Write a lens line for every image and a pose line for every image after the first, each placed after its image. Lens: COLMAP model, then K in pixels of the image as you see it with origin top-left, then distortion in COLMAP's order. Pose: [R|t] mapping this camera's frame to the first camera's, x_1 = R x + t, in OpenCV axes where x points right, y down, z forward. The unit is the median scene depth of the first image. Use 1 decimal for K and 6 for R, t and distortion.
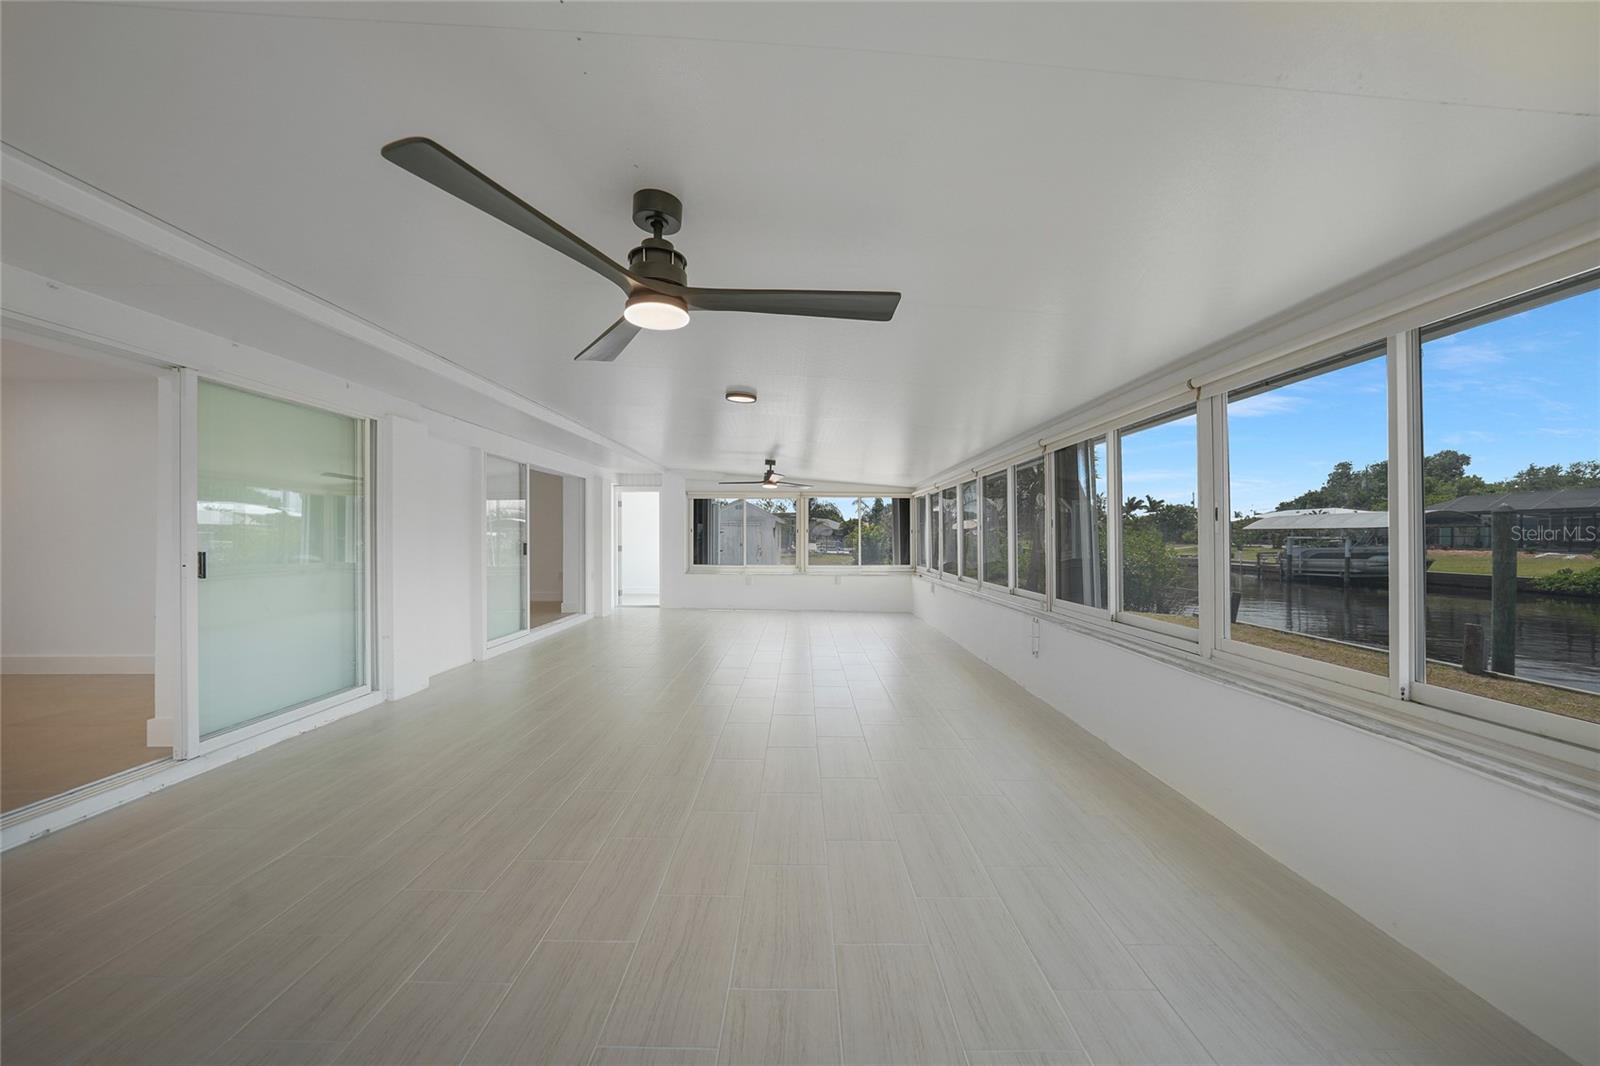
lens RADIAL K [[562.2, 0, 800.5], [0, 562.2, 547.0], [0, 0, 1]] dist [-0.019129, 0.000282]
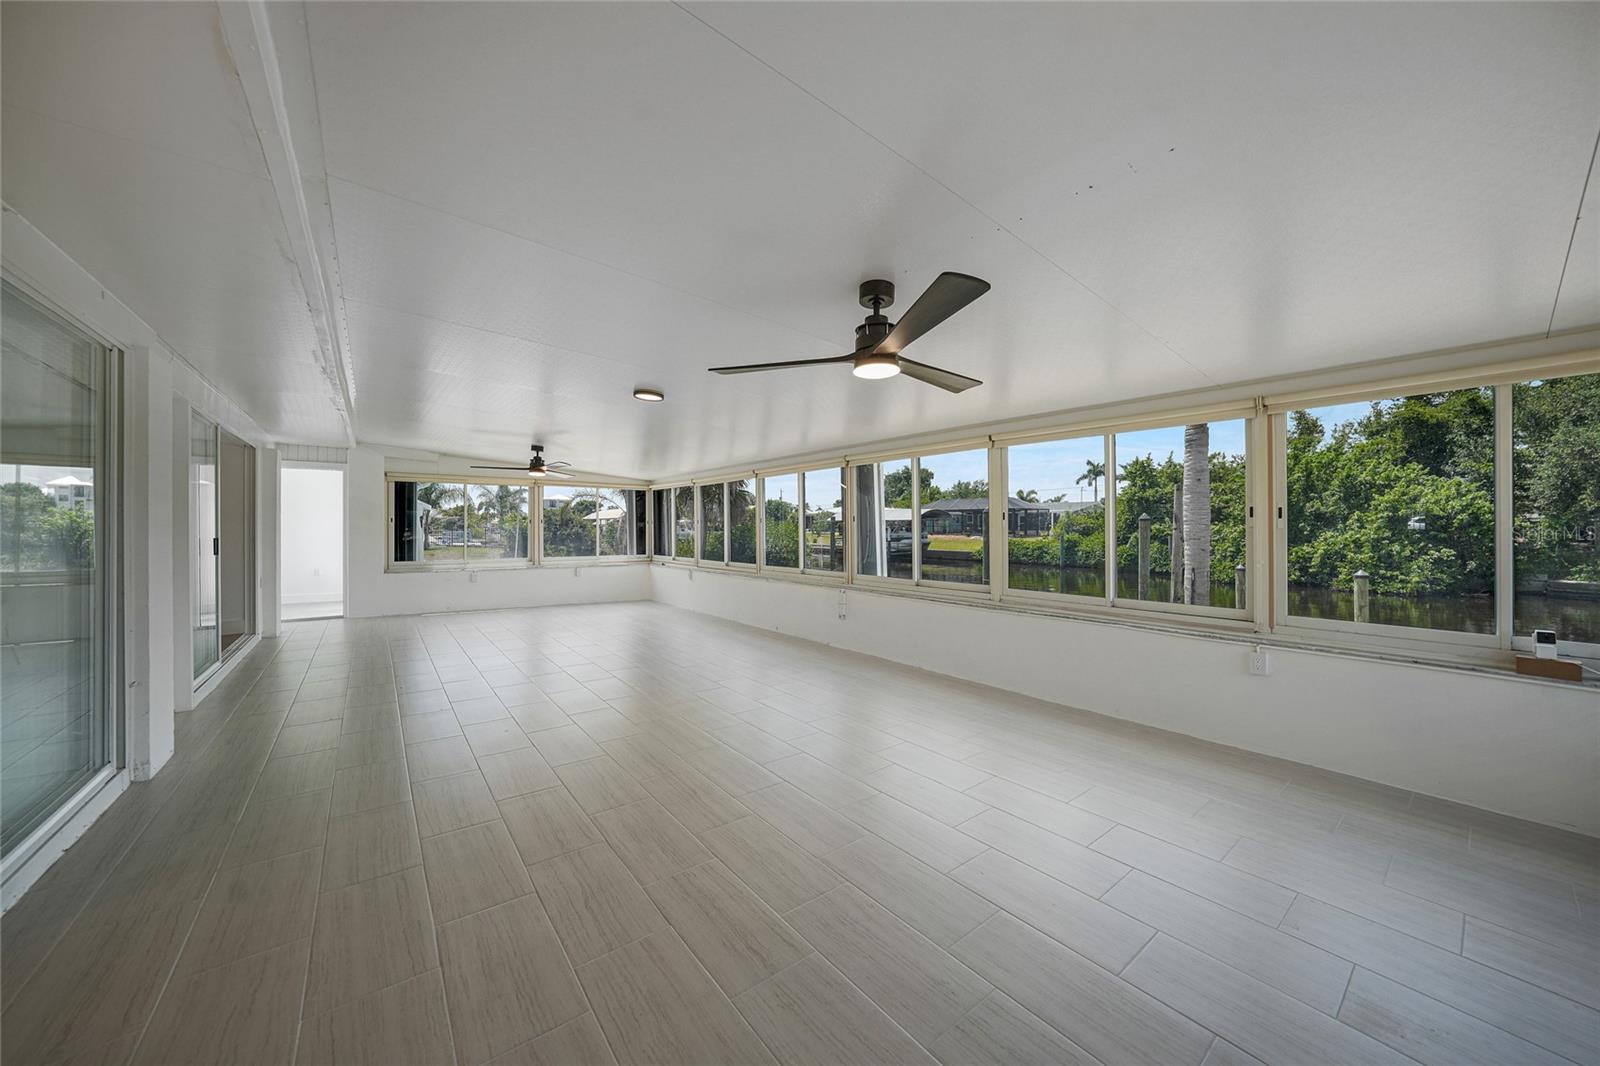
lens RADIAL K [[562.2, 0, 786.6], [0, 562.2, 525.3], [0, 0, 1]] dist [-0.019129, 0.000282]
pose [[0.795897, 0.000836, 0.605431, -0.227805], [0.010980, 0.999815, -0.015816, -0.002707], [-0.605332, 0.019236, 0.795740, 0.009456]]
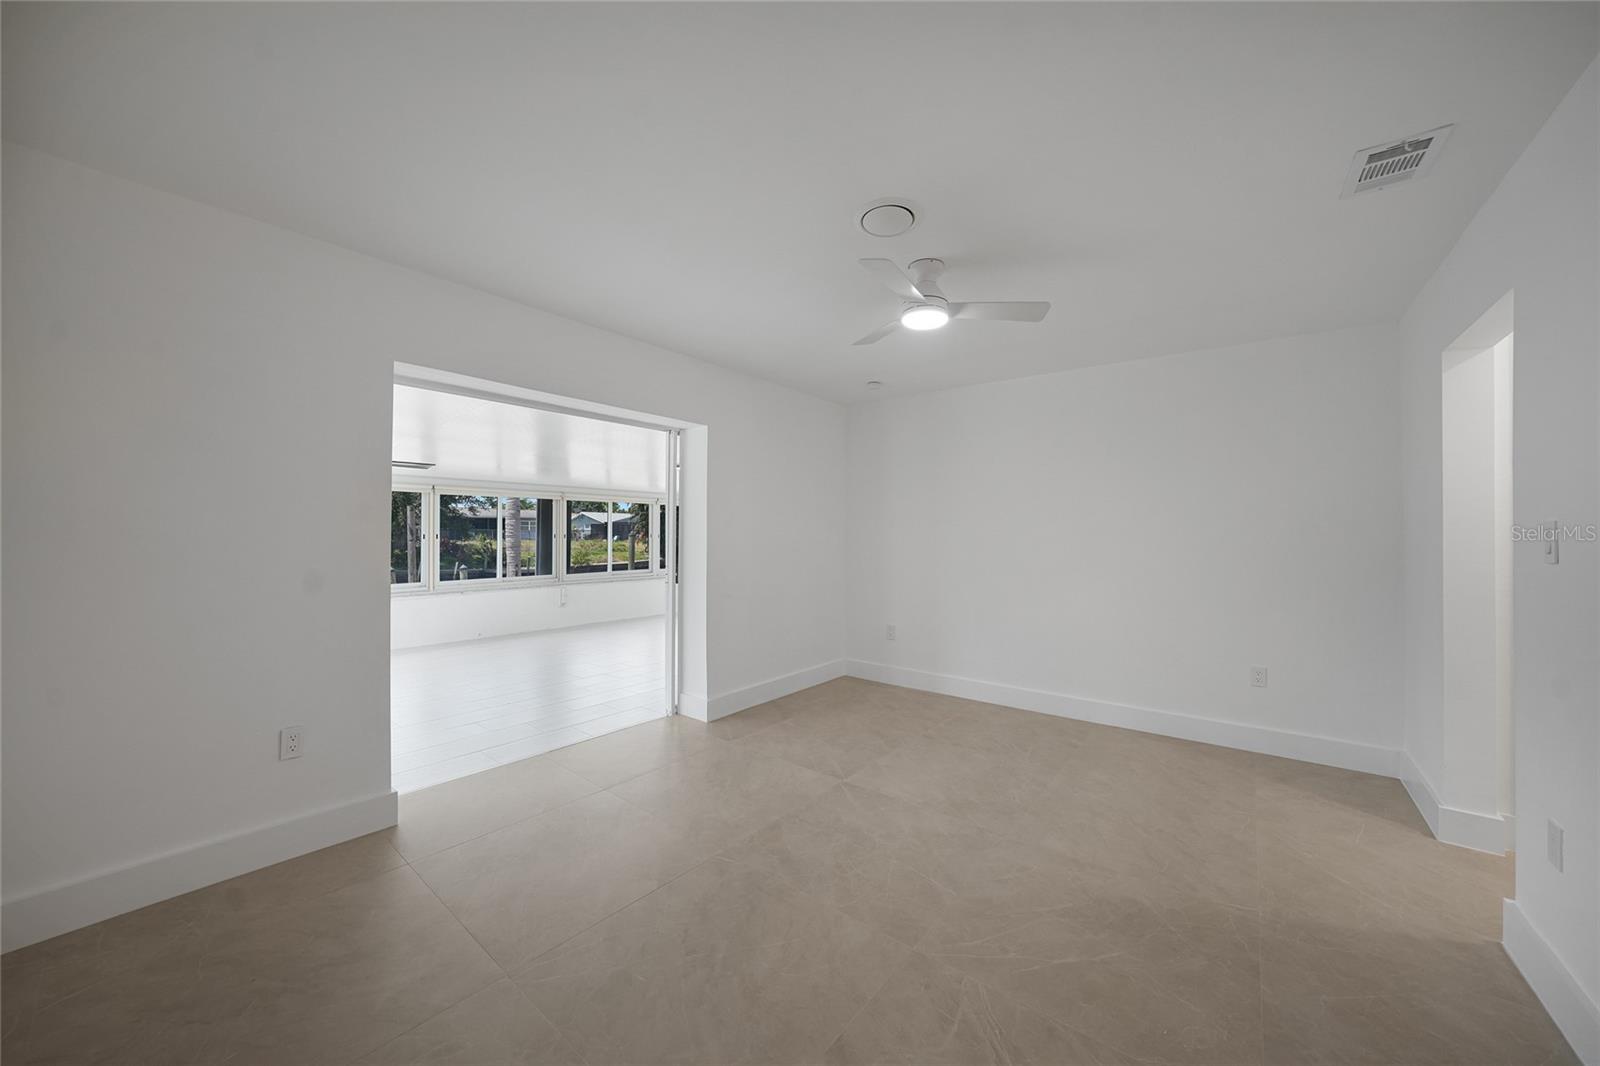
lens RADIAL K [[562.2, 0, 806.3], [0, 562.2, 532.0], [0, 0, 1]] dist [-0.019129, 0.000282]
pose [[-0.793014, 0.000899, 0.609202, -0.907859], [0.006705, 0.999951, 0.007252, -0.046155], [-0.609166, 0.009835, -0.792982, 1.511510]]
